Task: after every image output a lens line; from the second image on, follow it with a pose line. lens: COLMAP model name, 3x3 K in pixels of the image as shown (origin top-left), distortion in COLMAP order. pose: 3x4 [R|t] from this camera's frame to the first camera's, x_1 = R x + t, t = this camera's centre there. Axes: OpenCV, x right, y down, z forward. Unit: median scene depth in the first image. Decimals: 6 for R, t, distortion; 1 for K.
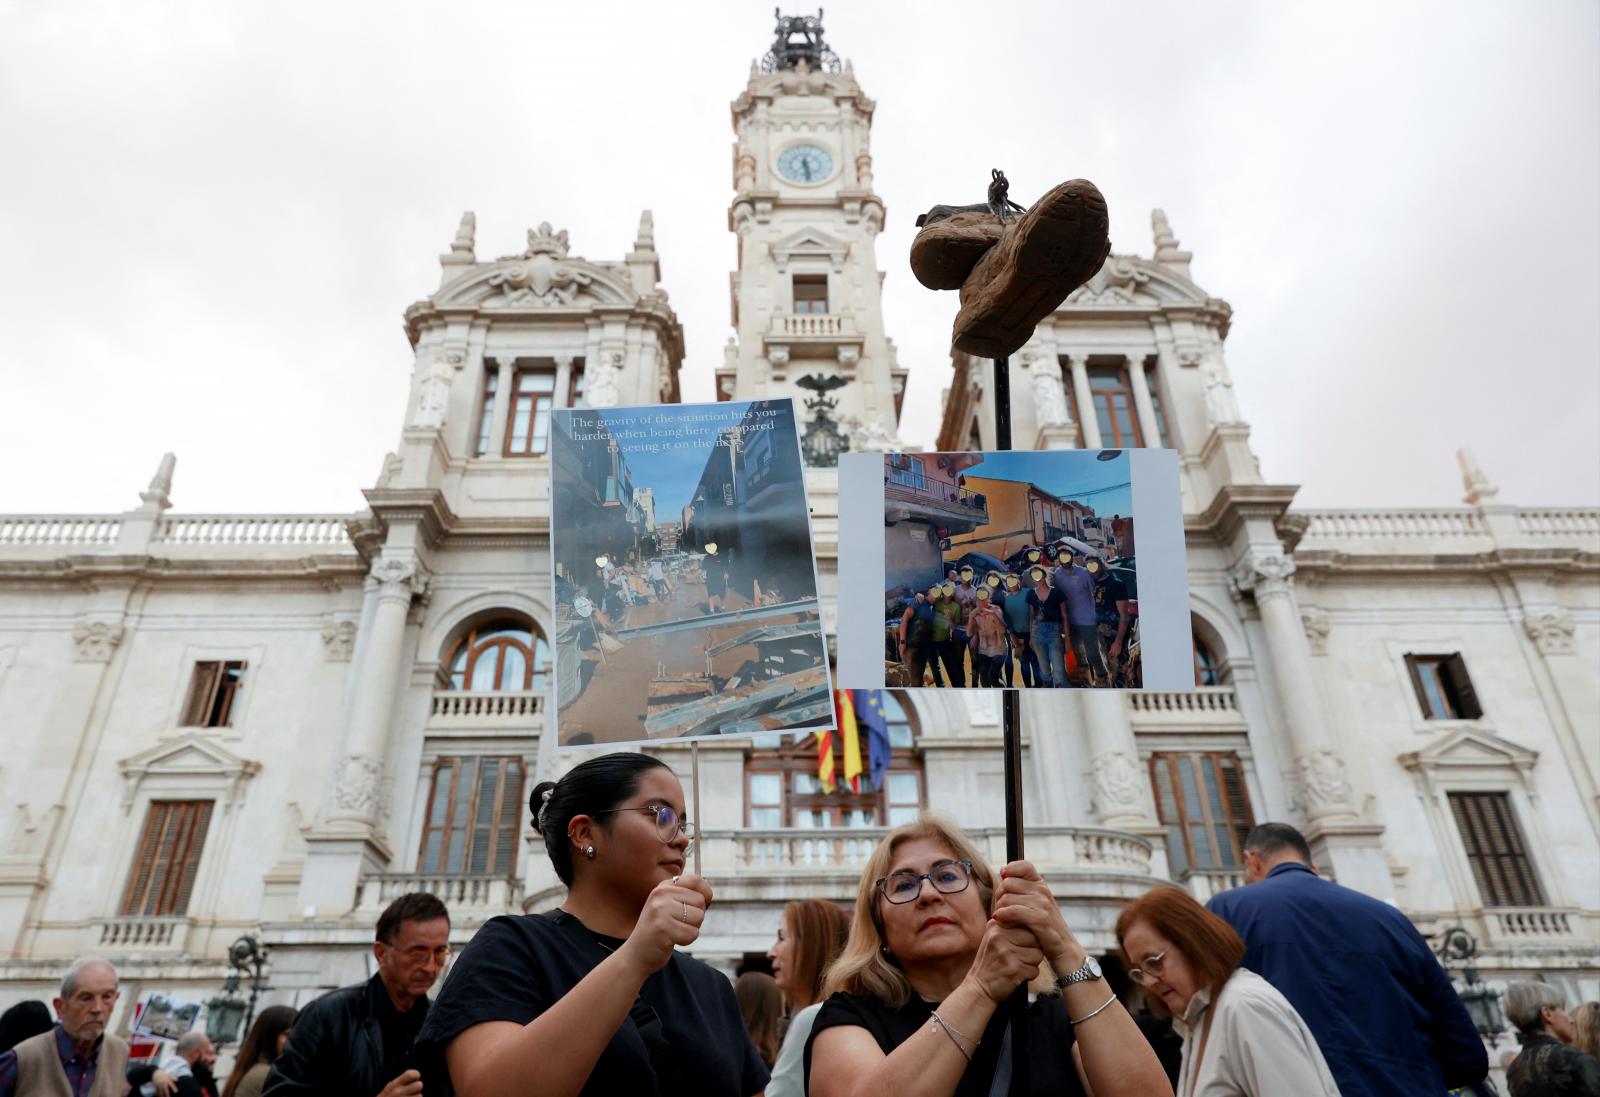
lens RADIAL K [[1101.8, 0, 795.0], [0, 1101.8, 556.0], [0, 0, 1]] dist [-0.006419, 0.011599]
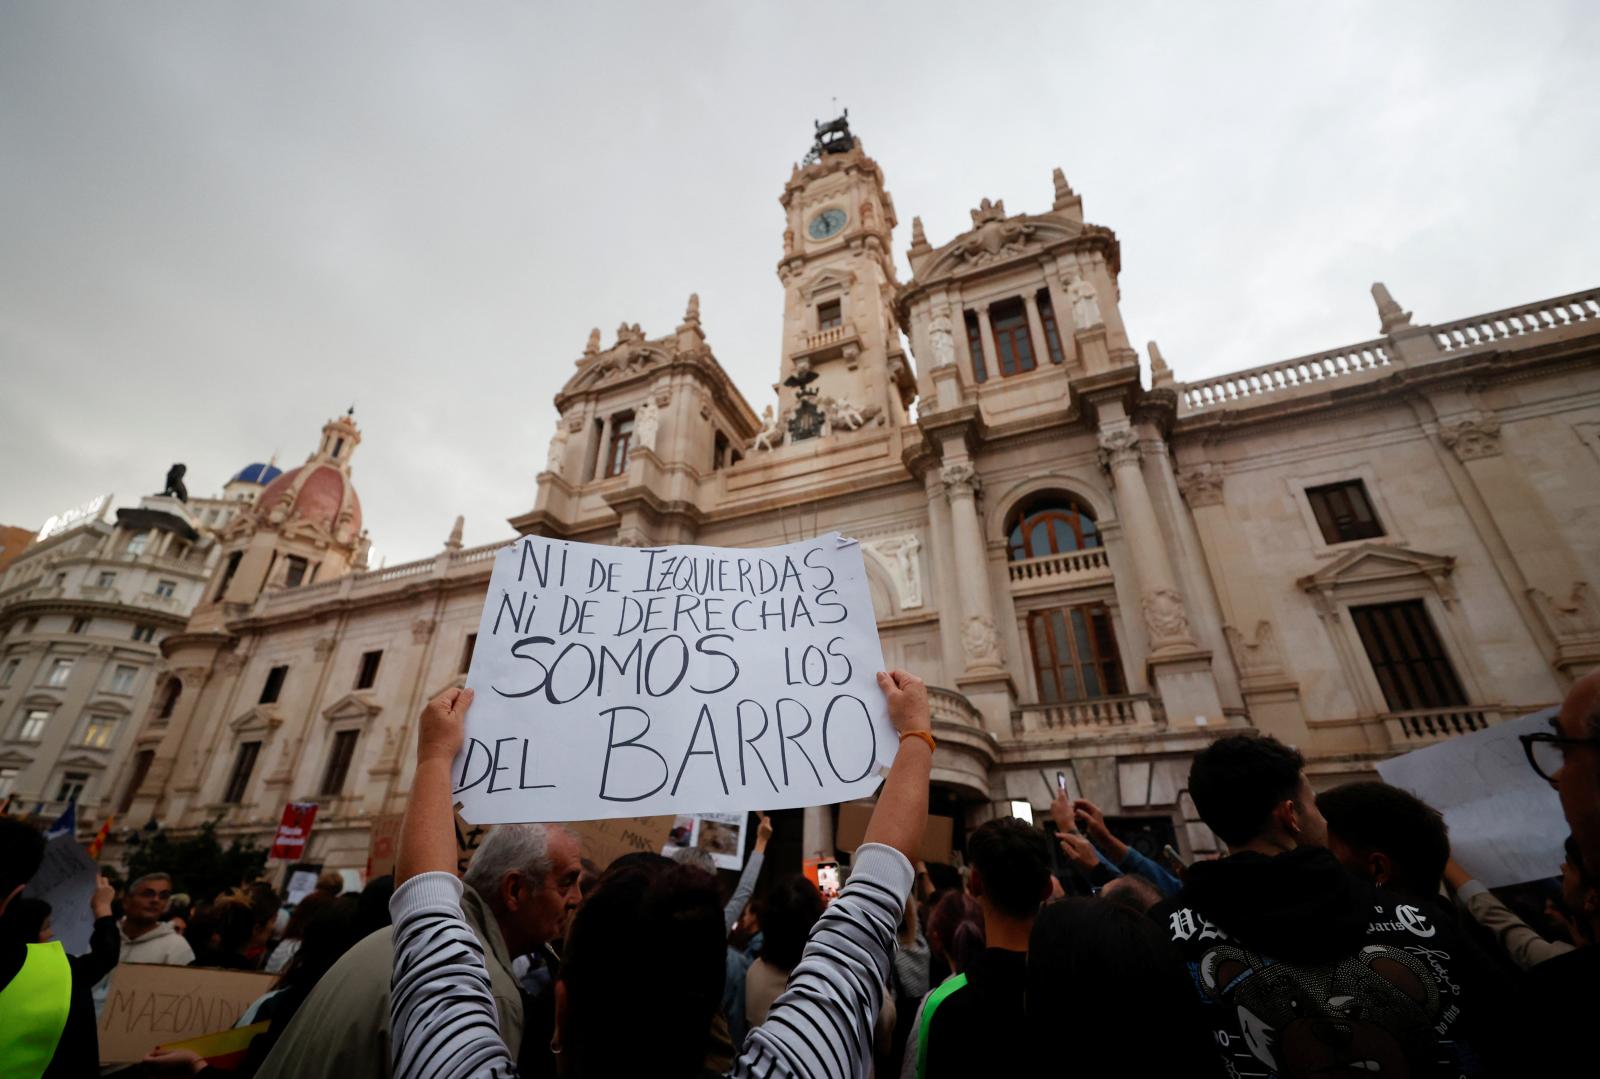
lens RADIAL K [[741.0, 0, 772.3], [0, 741.0, 526.5], [0, 0, 1]] dist [0.005840, -0.000665]
pose [[0.910934, -0.182072, -0.370202, 0.335695], [0.188309, 0.981915, -0.019563, 0.041160], [0.367069, -0.051891, 0.928745, 0.114503]]
